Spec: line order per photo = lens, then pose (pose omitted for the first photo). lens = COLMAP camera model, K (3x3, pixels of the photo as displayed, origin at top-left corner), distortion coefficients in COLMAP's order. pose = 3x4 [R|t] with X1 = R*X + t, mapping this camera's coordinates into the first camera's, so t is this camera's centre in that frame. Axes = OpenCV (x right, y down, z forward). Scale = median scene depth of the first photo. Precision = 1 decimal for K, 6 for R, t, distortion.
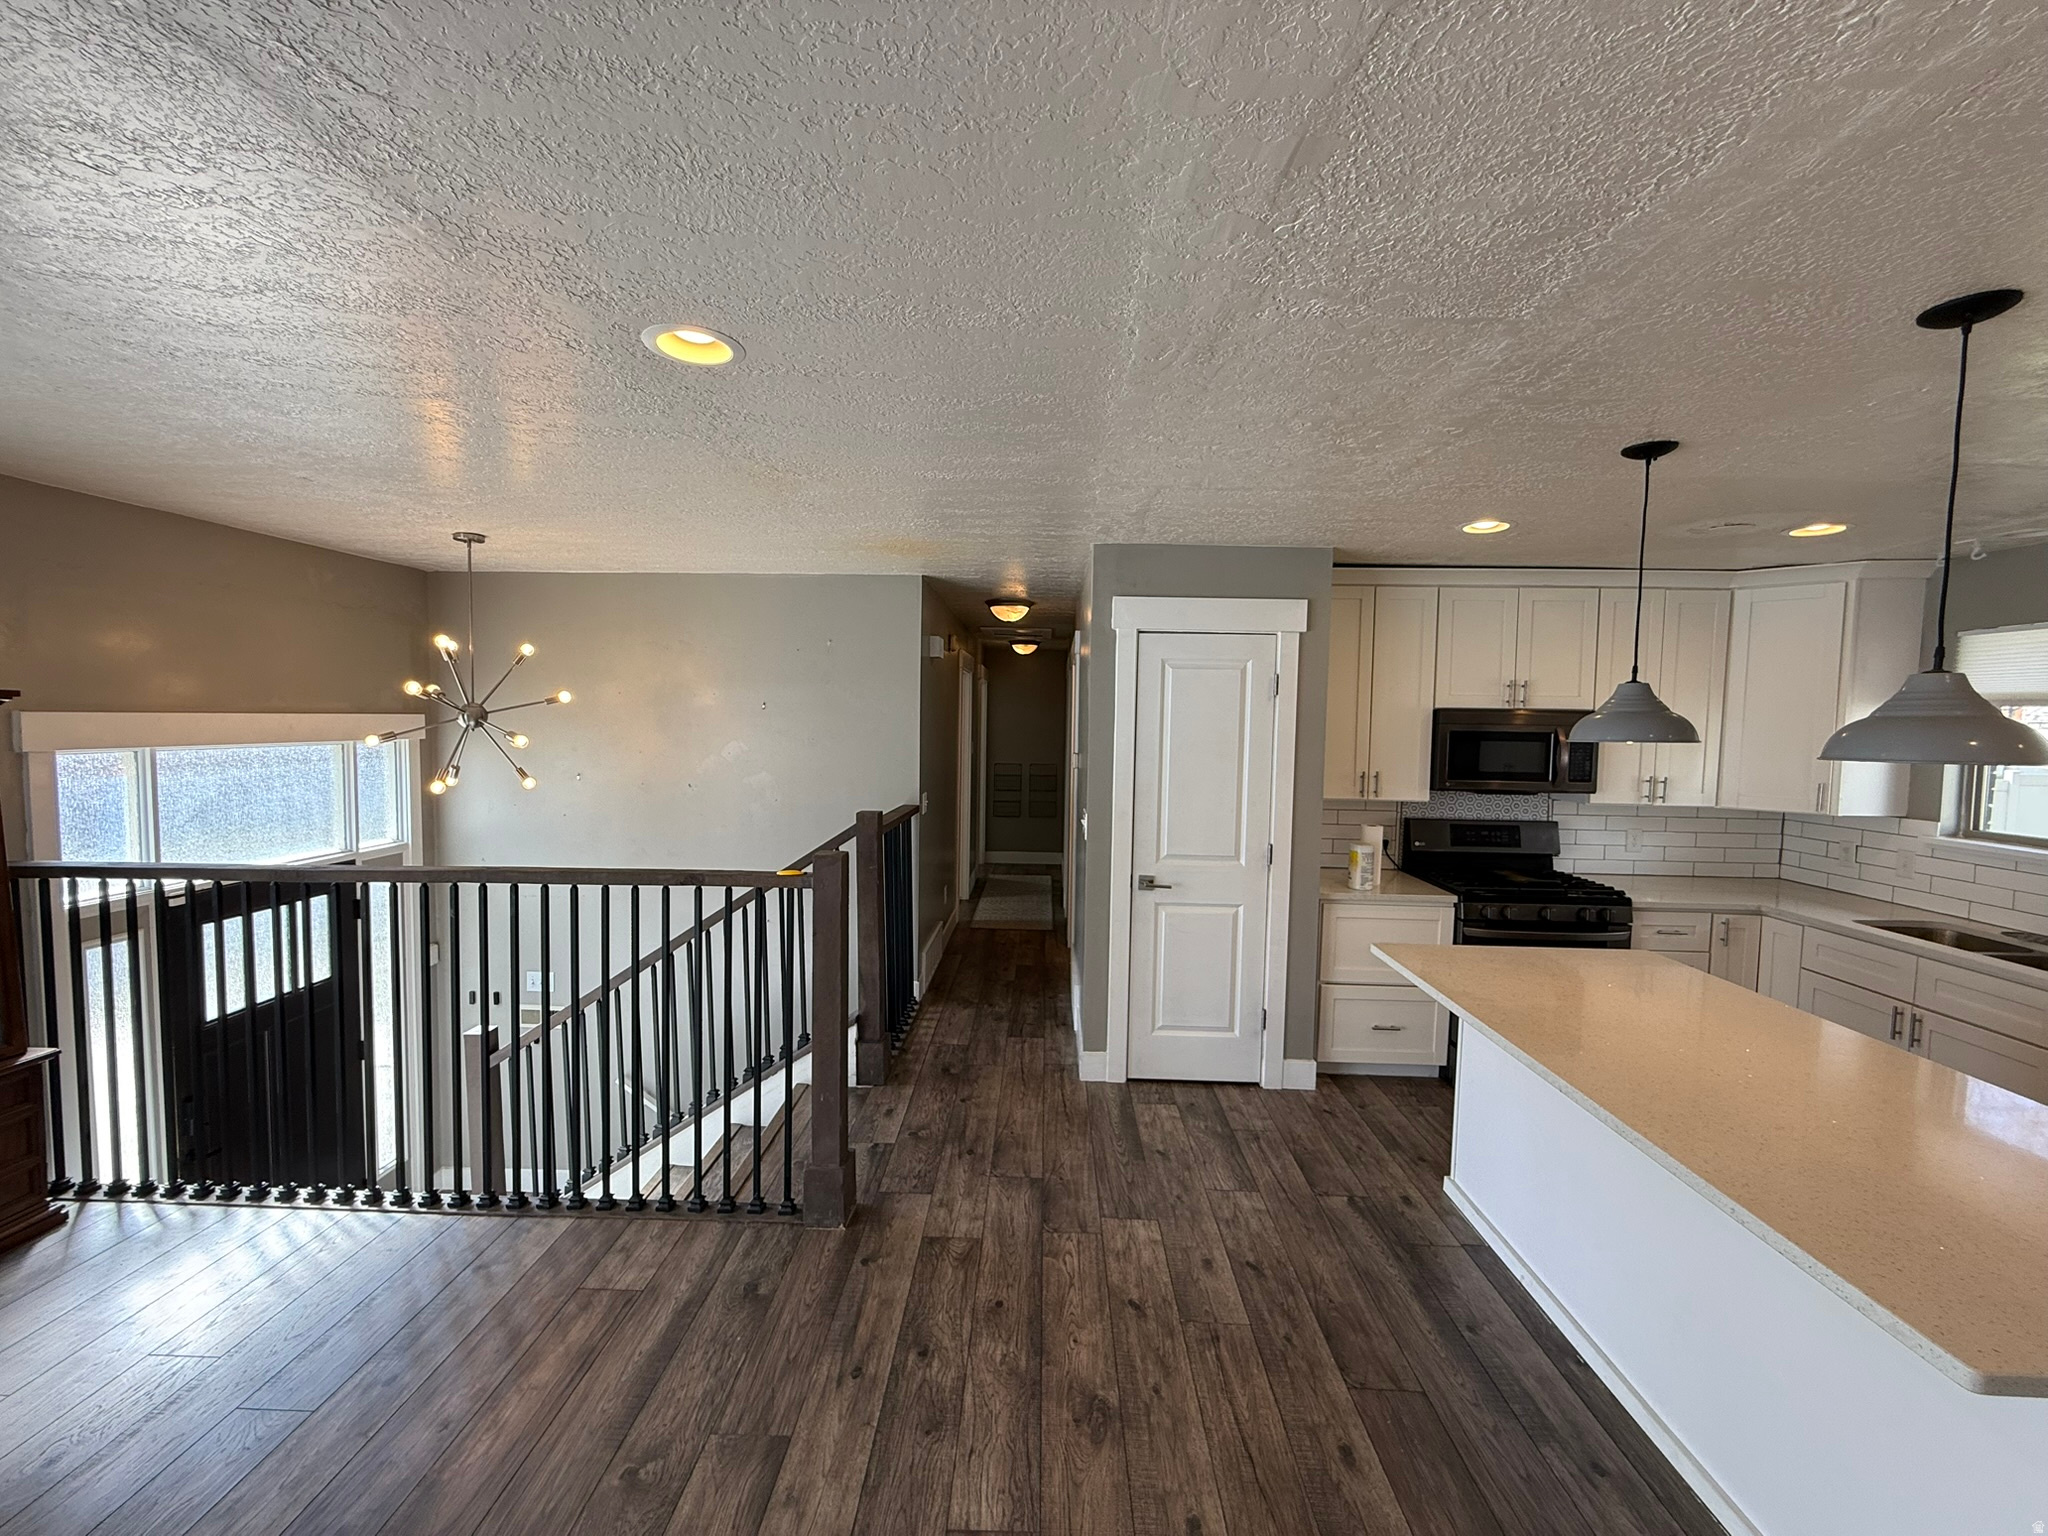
lens RADIAL K [[816.6, 0, 1008.5], [0, 816.6, 769.6], [0, 0, 1]] dist [0.000875, -0.000146]
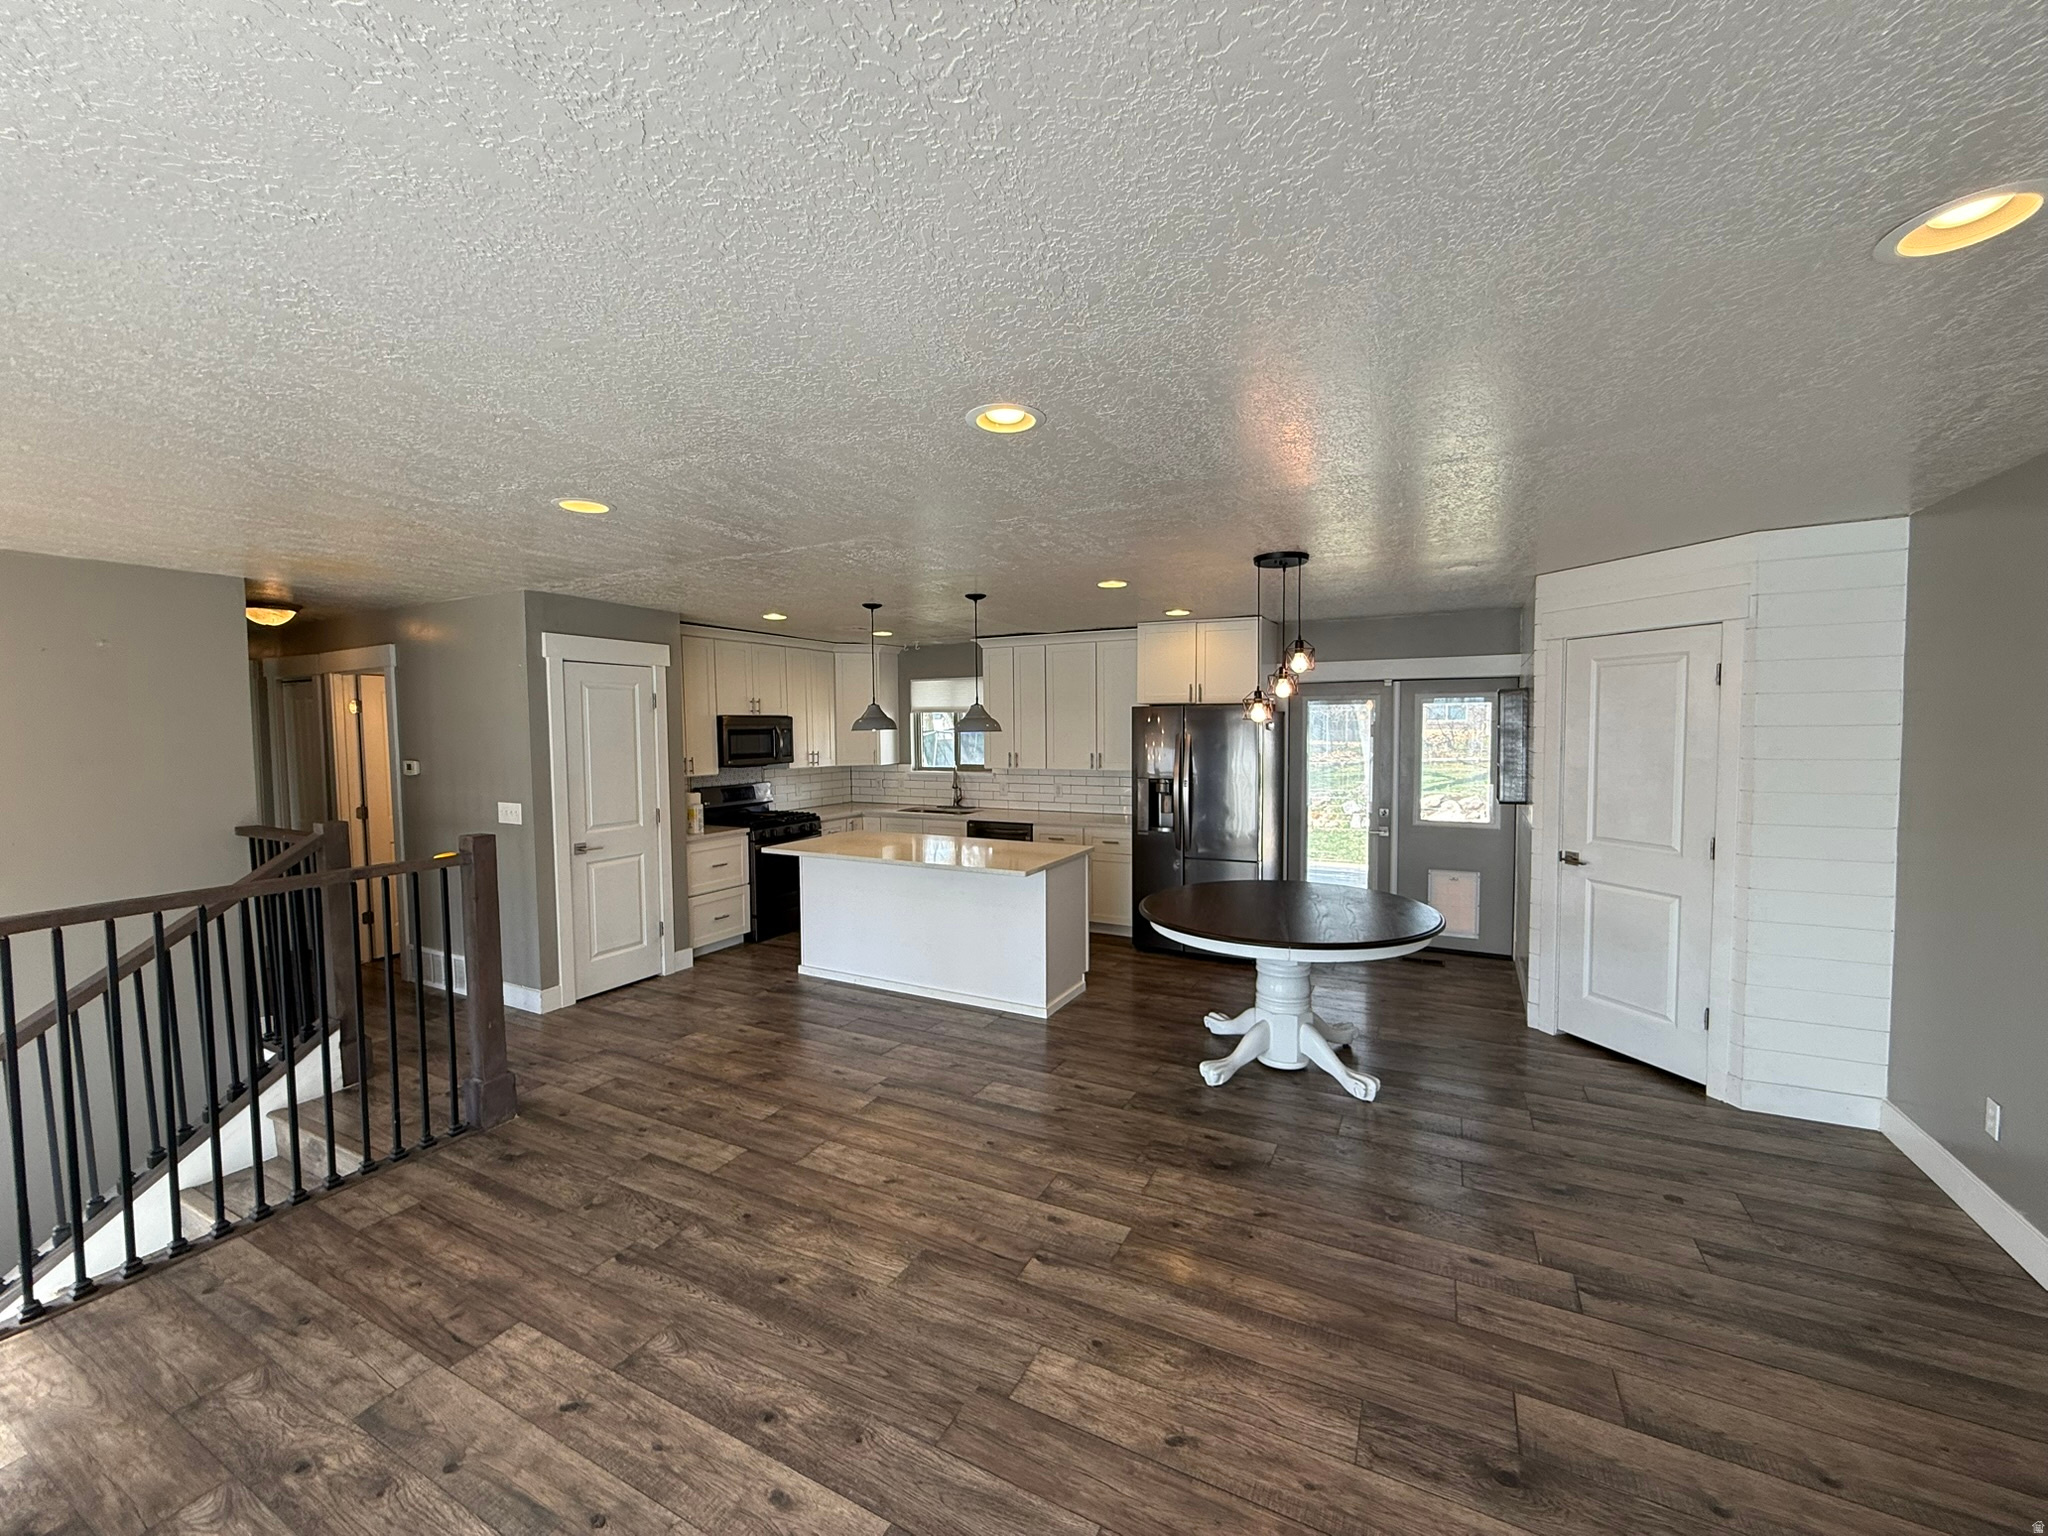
lens RADIAL K [[816.6, 0, 1025.5], [0, 816.6, 774.9], [0, 0, 1]] dist [0.000875, -0.000146]
pose [[0.427409, -0.076069, 0.900852, -0.743520], [0.072339, 0.996136, 0.049794, 0.004715], [-0.901160, 0.043884, 0.431260, -0.245558]]
